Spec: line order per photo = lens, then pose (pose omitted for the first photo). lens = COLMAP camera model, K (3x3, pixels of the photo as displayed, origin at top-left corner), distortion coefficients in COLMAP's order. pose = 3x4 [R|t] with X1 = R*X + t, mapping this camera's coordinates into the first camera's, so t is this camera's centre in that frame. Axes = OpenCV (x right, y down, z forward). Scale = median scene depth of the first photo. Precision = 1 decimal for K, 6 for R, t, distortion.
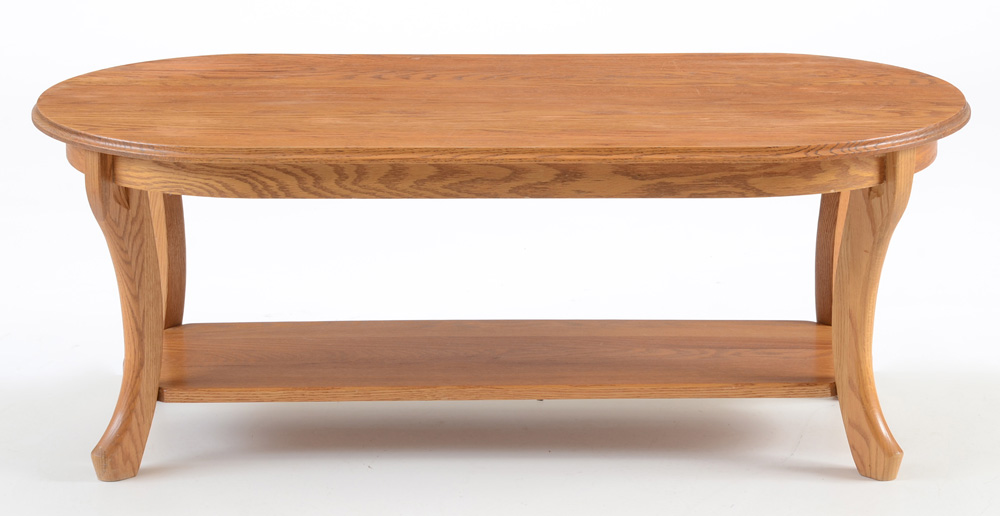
lens RADIAL K [[3708.8, 0, 490.5], [0, 3708.8, 233.5], [0, 0, 1]] dist [1.170791, 0.000000]
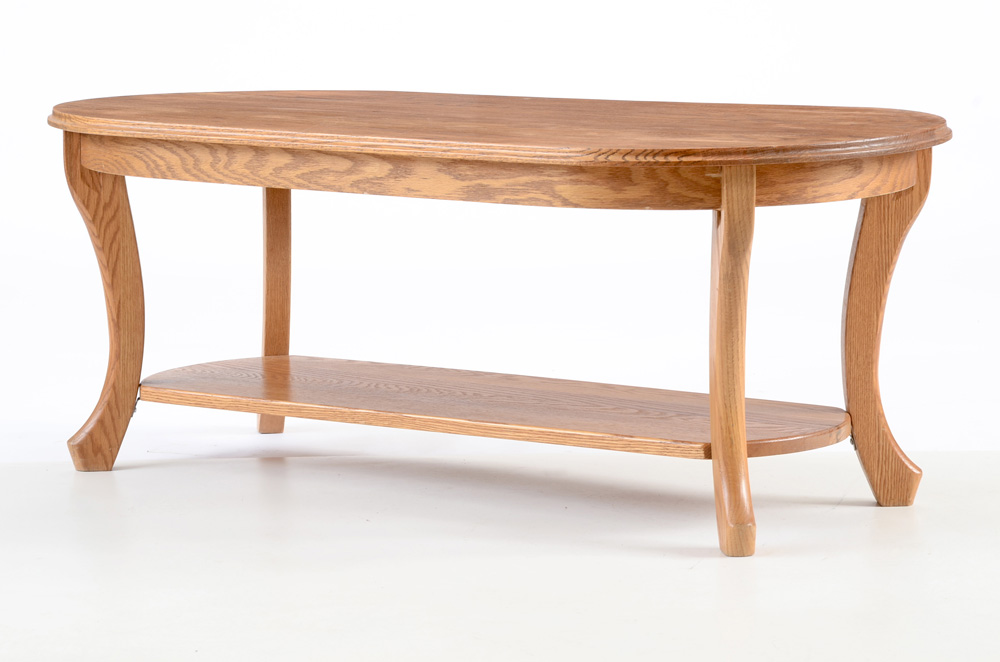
lens RADIAL K [[3550.1, 0, 498.7], [0, 3550.1, 341.6], [0, 0, 1]] dist [1.285772, 0.000000]
pose [[0.810219, 0.081957, -0.580369, 0.552978], [-0.140399, 0.988486, -0.056414, 0.072155], [0.569063, 0.127191, 0.812397, 0.291664]]
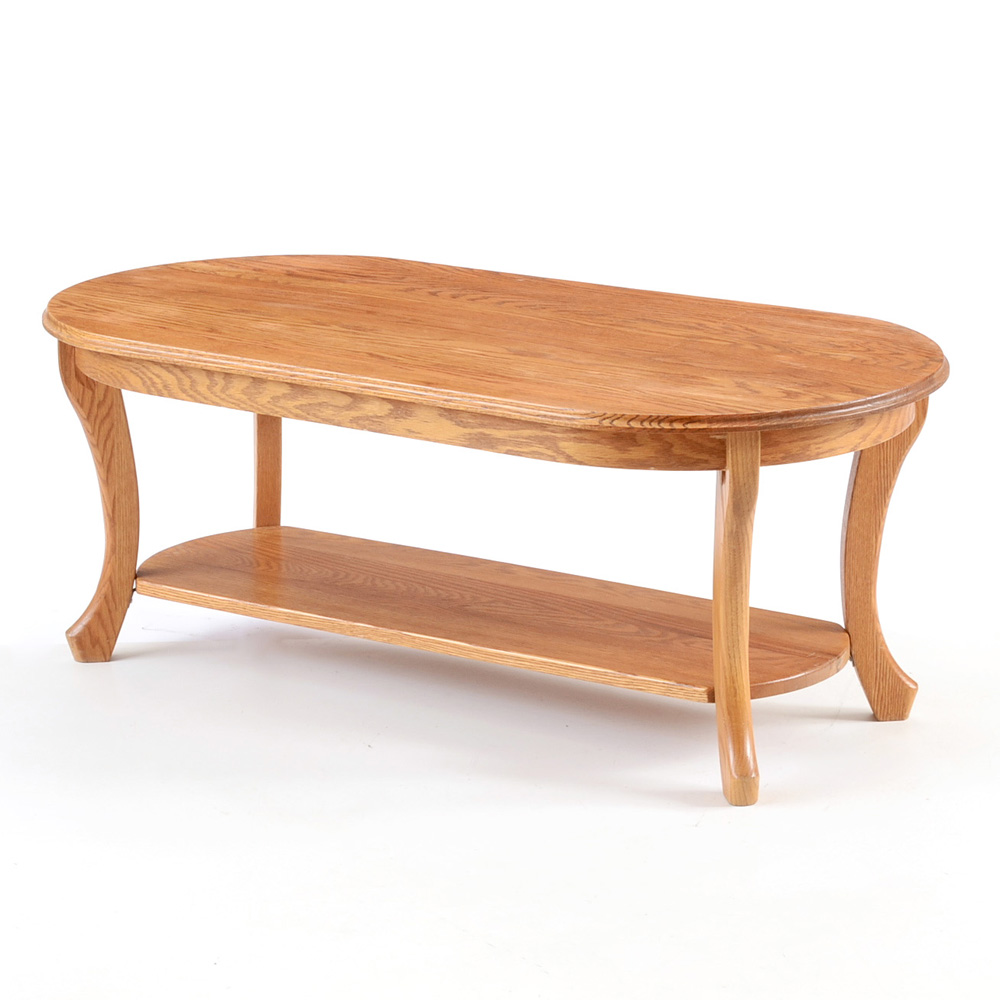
lens RADIAL K [[3639.5, 0, 508.2], [0, 3639.5, 489.4], [0, 0, 1]] dist [0.455427, 0.000000]
pose [[0.821622, 0.140777, -0.552375, 0.535805], [-0.133335, 0.989605, 0.053881, -0.048103], [0.554219, 0.029381, 0.831852, 0.261214]]
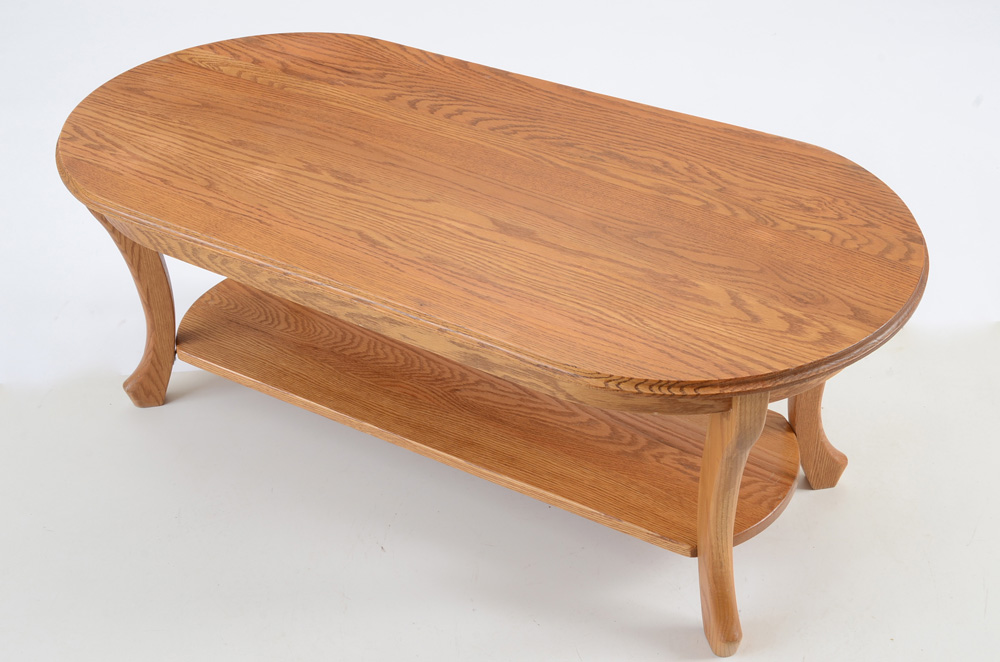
lens RADIAL K [[1389.4, 0, 501.1], [0, 1389.4, 333.8], [0, 0, 1]] dist [0.155659, 0.000000]
pose [[0.855243, 0.286996, -0.431501, 0.193675], [-0.105568, 0.911673, 0.397125, -0.152229], [0.507360, -0.294086, 0.809999, 0.717421]]
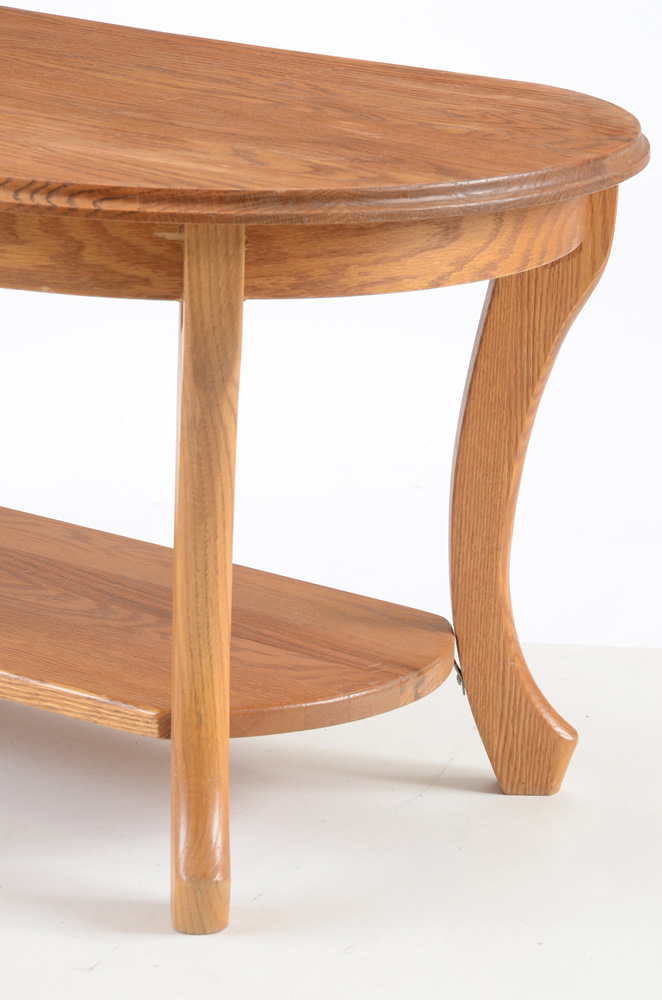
lens RADIAL K [[3698.2, 0, 325.2], [0, 3698.2, 509.4], [0, 0, 1]] dist [1.194716, 0.000000]
pose [[0.780581, 0.184828, -0.597102, 0.400591], [-0.191943, 0.980005, 0.052429, -0.015563], [0.594853, 0.073685, 0.800450, 0.641528]]
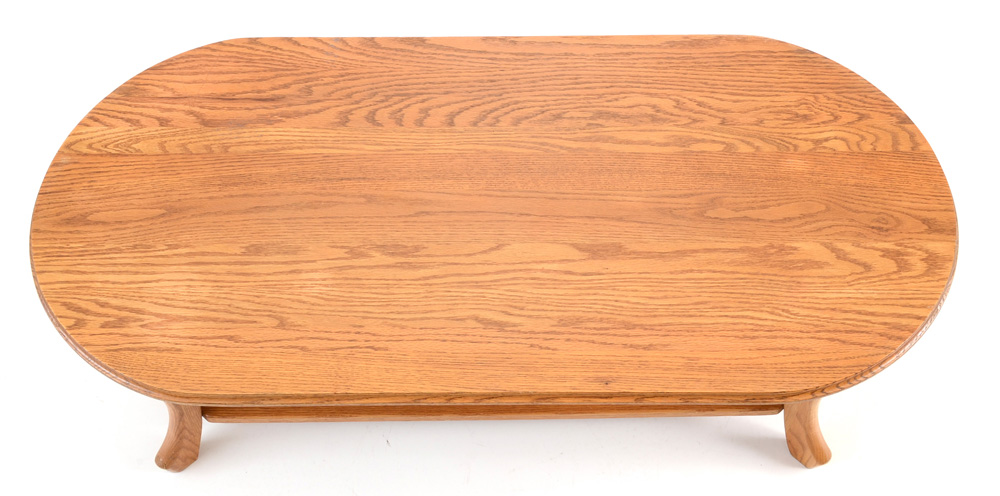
lens RADIAL K [[1133.2, 0, 504.1], [0, 1133.2, 248.2], [0, 0, 1]] dist [0.050463, 0.000000]
pose [[0.999603, -0.021335, 0.018400, -0.000002], [0.003504, 0.742181, 0.670191, -0.240648], [-0.027954, -0.669860, 0.741961, 0.792735]]
